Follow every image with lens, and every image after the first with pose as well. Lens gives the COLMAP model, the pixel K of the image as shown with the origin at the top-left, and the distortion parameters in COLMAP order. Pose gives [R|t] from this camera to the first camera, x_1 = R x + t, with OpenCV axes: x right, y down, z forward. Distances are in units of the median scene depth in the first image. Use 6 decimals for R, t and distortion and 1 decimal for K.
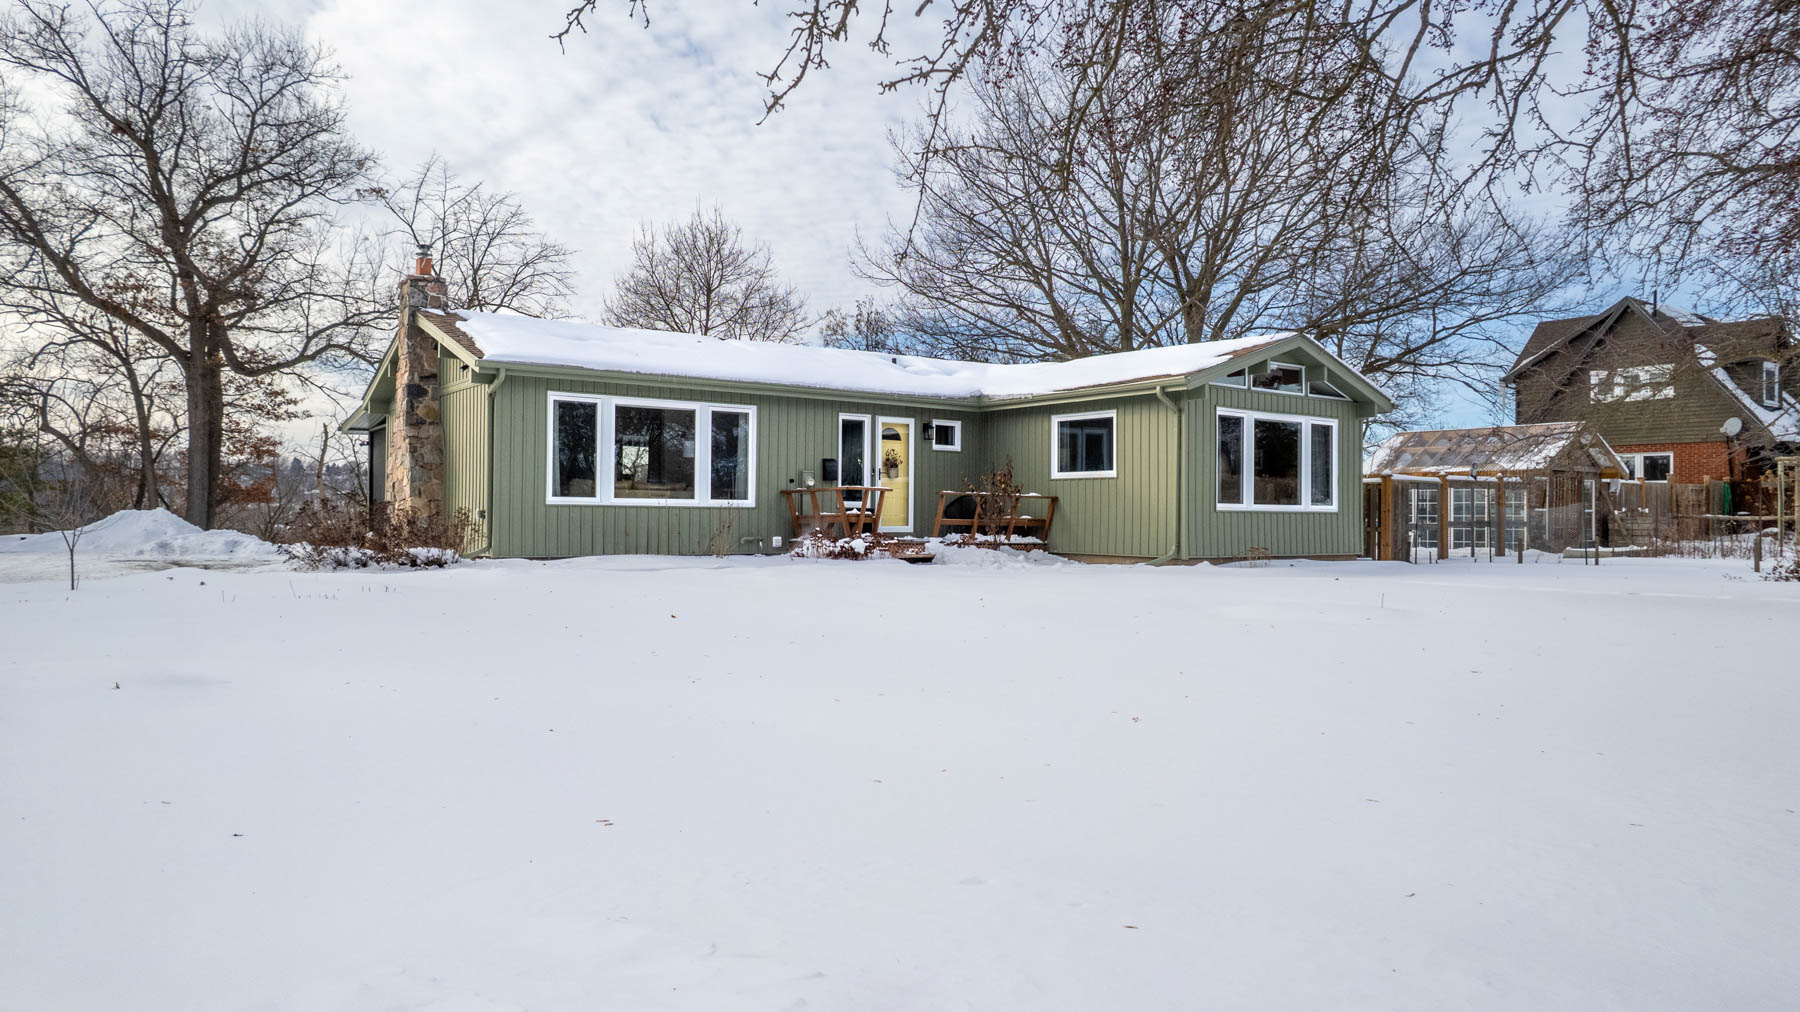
lens RADIAL K [[1189.9, 0, 898.7], [0, 1189.9, 505.0], [0, 0, 1]] dist [-0.004741, -0.000530]
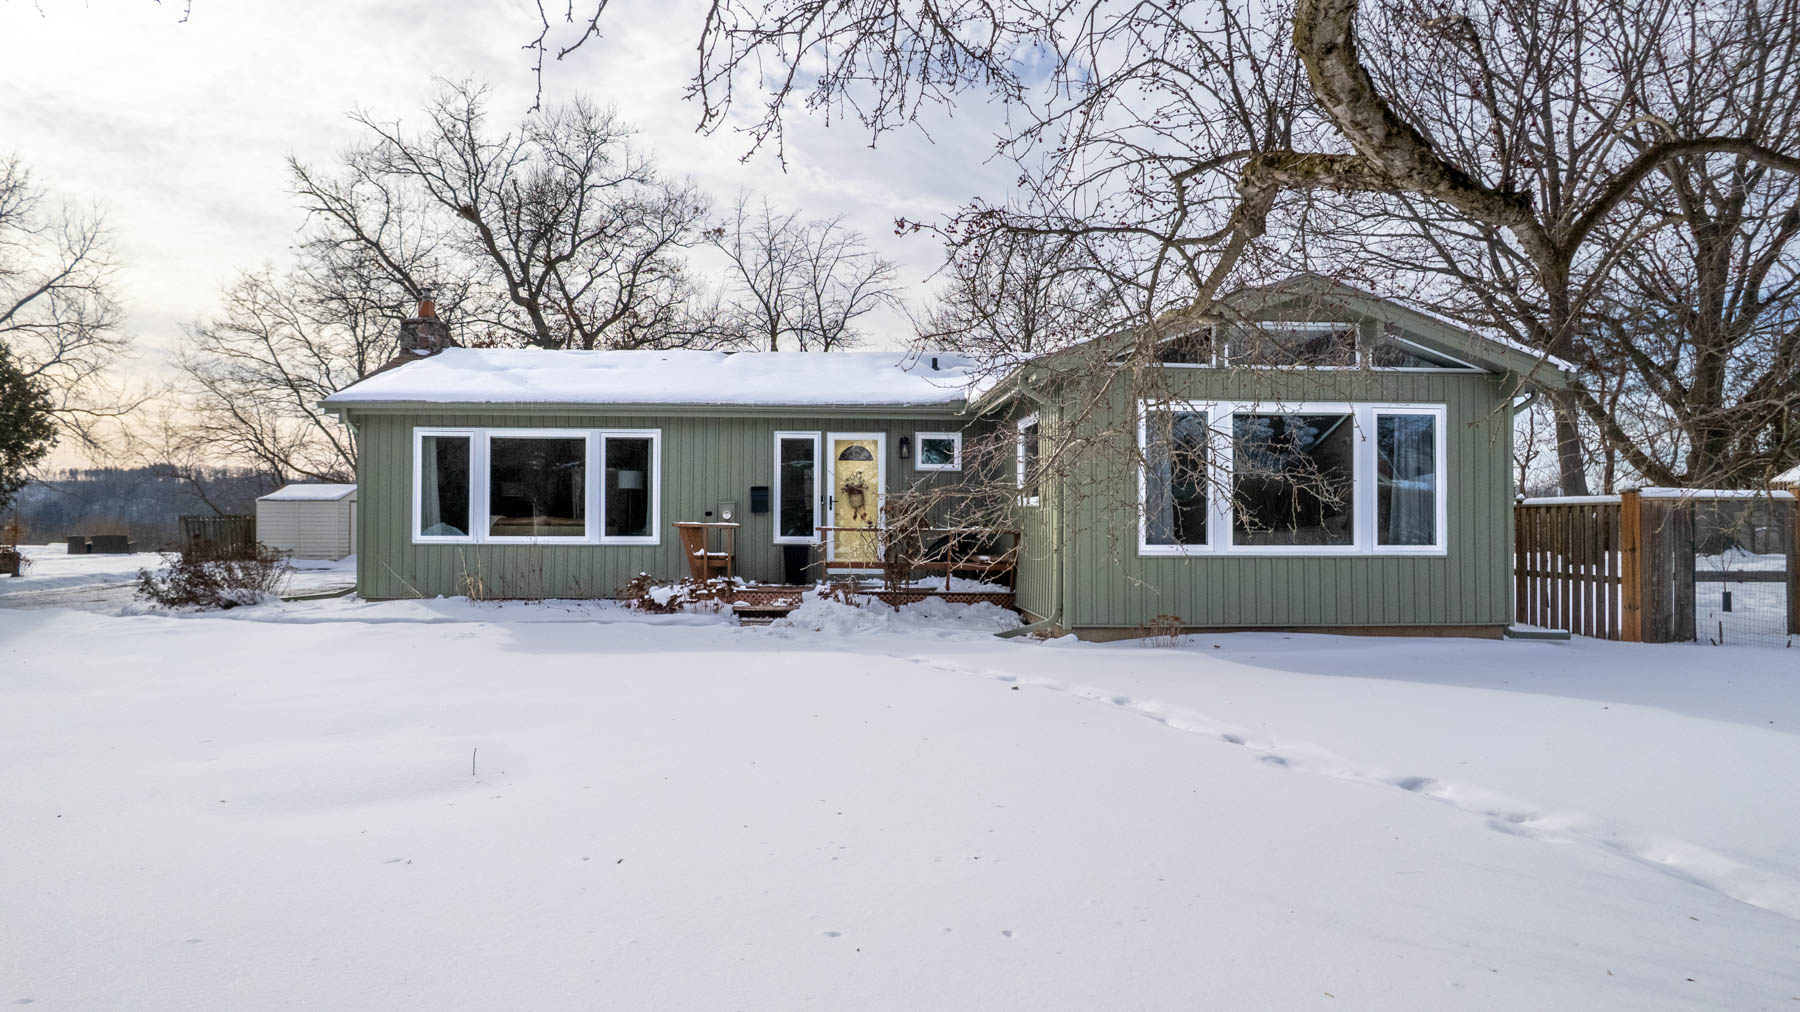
lens RADIAL K [[1189.9, 0, 900.2], [0, 1189.9, 507.2], [0, 0, 1]] dist [-0.004741, -0.000530]
pose [[0.836975, -0.010407, -0.547142, 0.499124], [0.008350, 0.999946, -0.006246, -0.018592], [0.547177, 0.000659, 0.837016, 0.354996]]
